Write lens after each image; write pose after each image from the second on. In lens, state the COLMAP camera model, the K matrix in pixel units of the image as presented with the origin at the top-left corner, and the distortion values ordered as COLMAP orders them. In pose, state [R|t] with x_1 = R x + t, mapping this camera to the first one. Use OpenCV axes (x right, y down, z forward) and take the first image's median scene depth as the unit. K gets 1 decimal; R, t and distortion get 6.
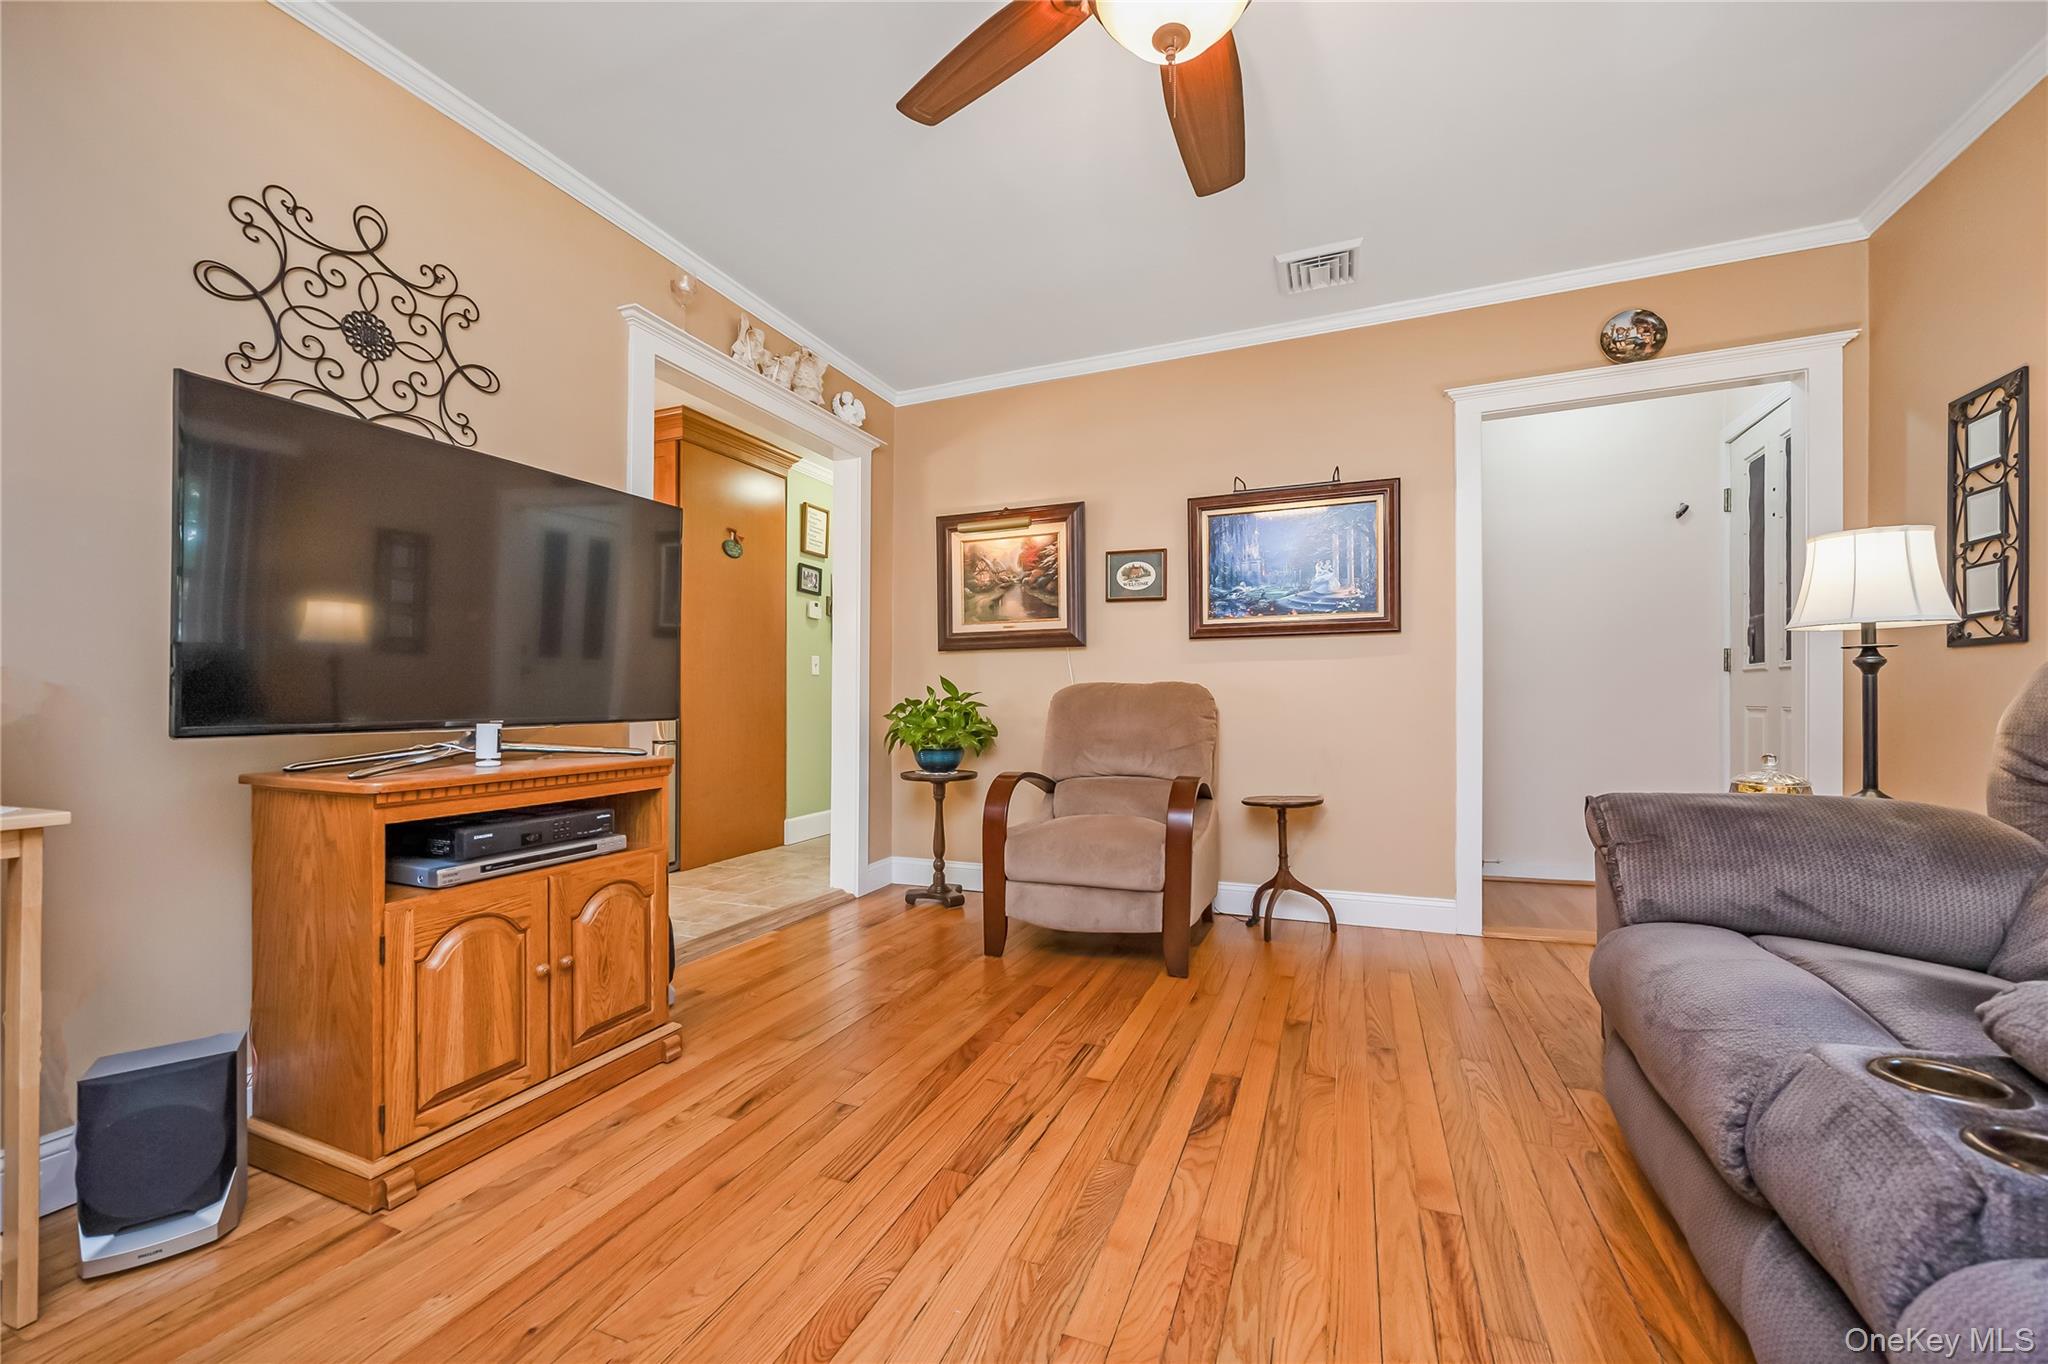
lens RADIAL K [[790.5, 0, 1038.4], [0, 790.5, 702.5], [0, 0, 1]] dist [-0.004880, 0.000301]
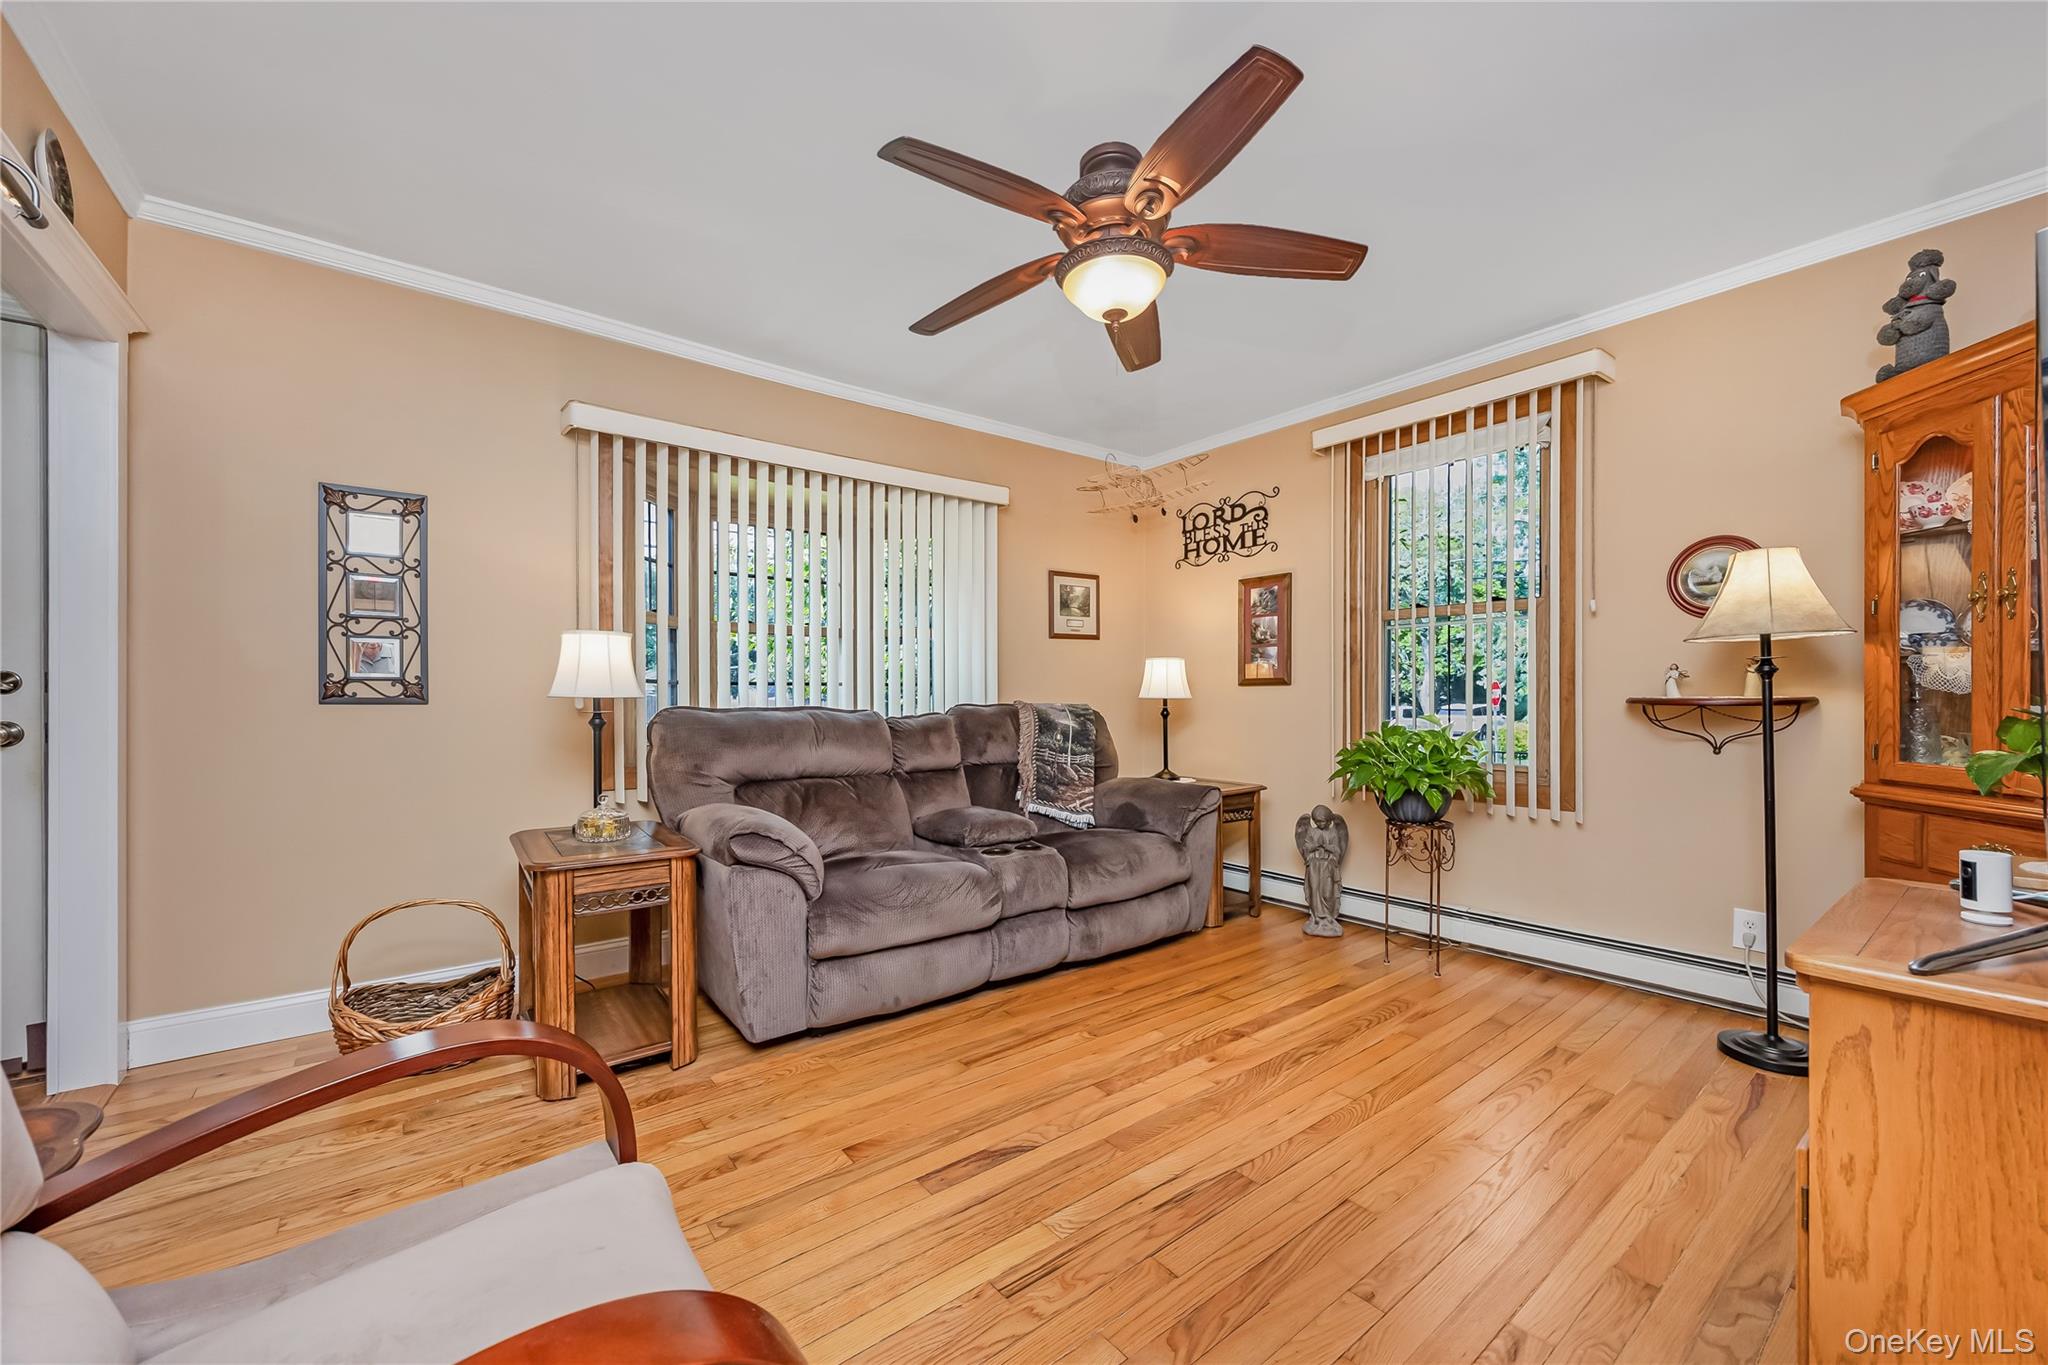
lens RADIAL K [[790.5, 0, 1044.8], [0, 790.5, 712.7], [0, 0, 1]] dist [-0.004880, 0.000301]
pose [[-0.873400, -0.007471, 0.486946, -0.257124], [0.001367, 0.999841, 0.017794, -0.070188], [-0.487001, 0.016207, -0.873251, 1.377795]]
